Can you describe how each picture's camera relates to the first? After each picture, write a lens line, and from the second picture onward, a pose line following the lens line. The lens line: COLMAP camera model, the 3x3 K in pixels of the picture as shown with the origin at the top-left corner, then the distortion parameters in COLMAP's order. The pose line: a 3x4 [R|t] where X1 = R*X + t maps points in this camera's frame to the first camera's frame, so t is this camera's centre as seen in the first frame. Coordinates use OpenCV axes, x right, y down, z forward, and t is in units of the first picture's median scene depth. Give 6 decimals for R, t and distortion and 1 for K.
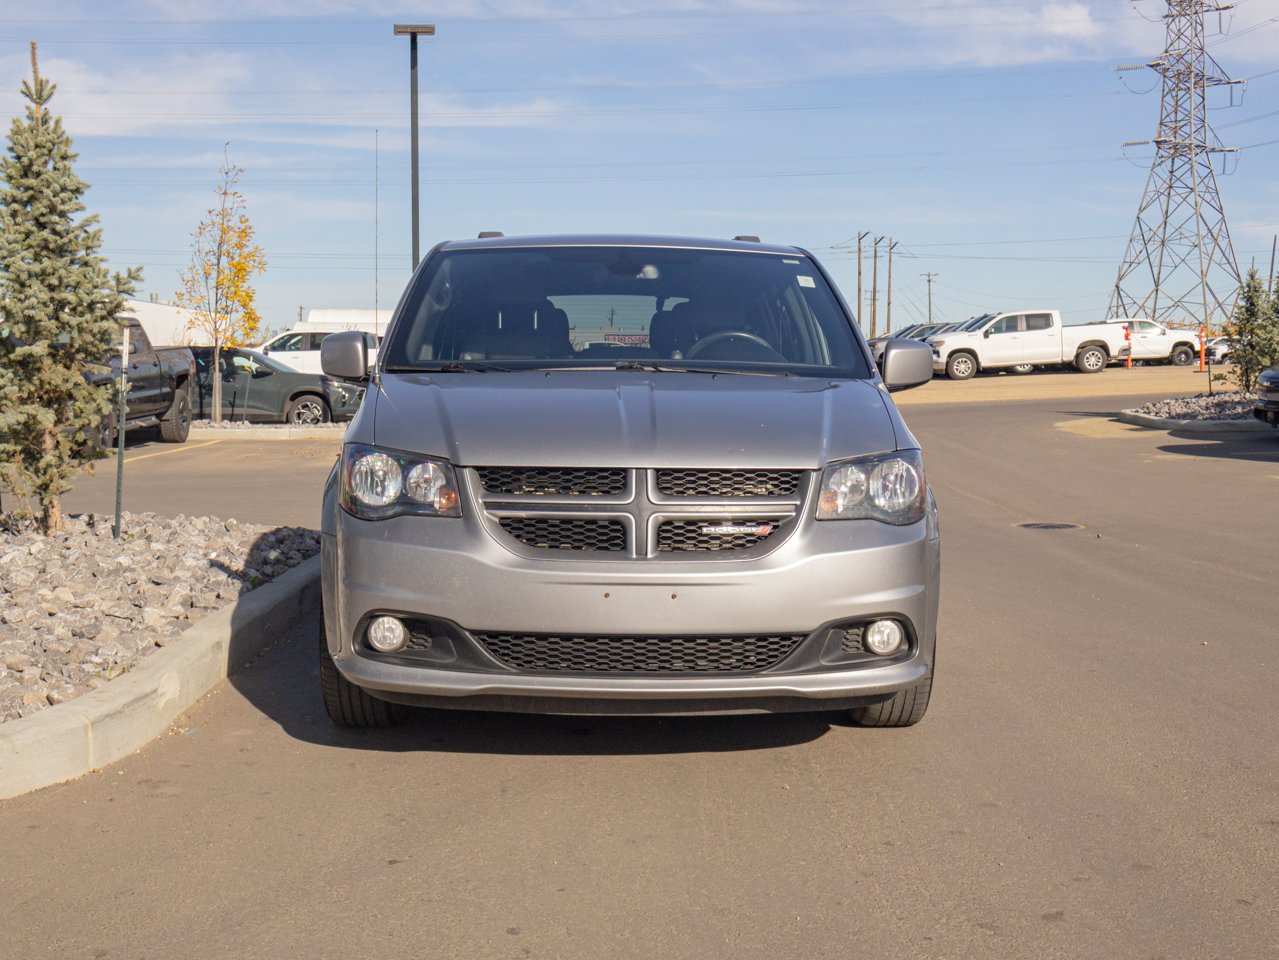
lens RADIAL K [[1774.1, 0, 639.5], [0, 1774.1, 480.0], [0, 0, 1]] dist [0.022176, -0.054226]
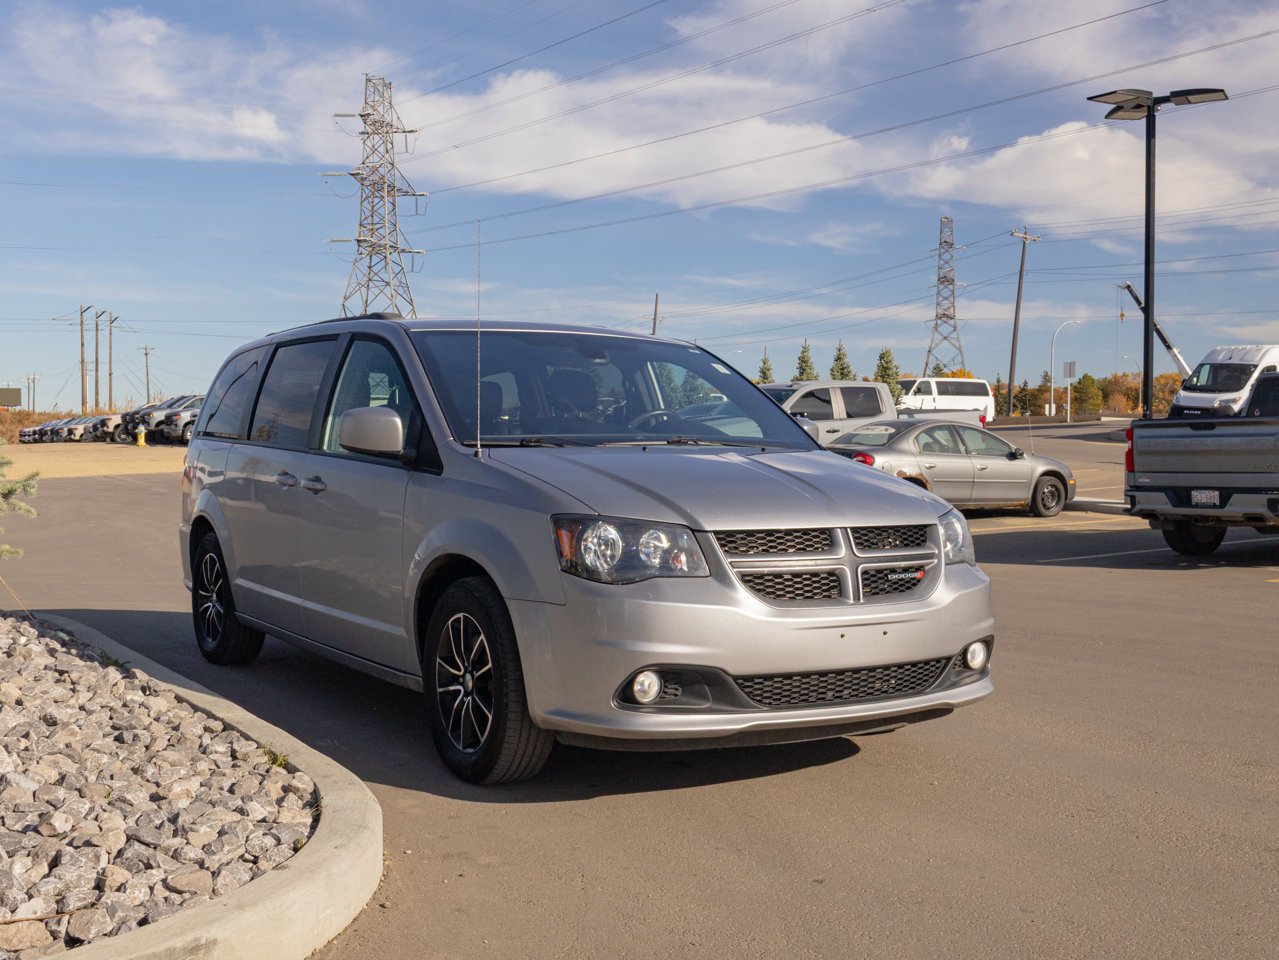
lens RADIAL K [[1613.6, 0, 639.5], [0, 1613.6, 480.0], [0, 0, 1]] dist [0.015042, -0.024467]
pose [[0.830106, -0.014106, 0.557427, -0.606215], [0.033404, 0.999143, -0.024461, -0.014136], [-0.556604, 0.038926, 0.829866, 0.151149]]
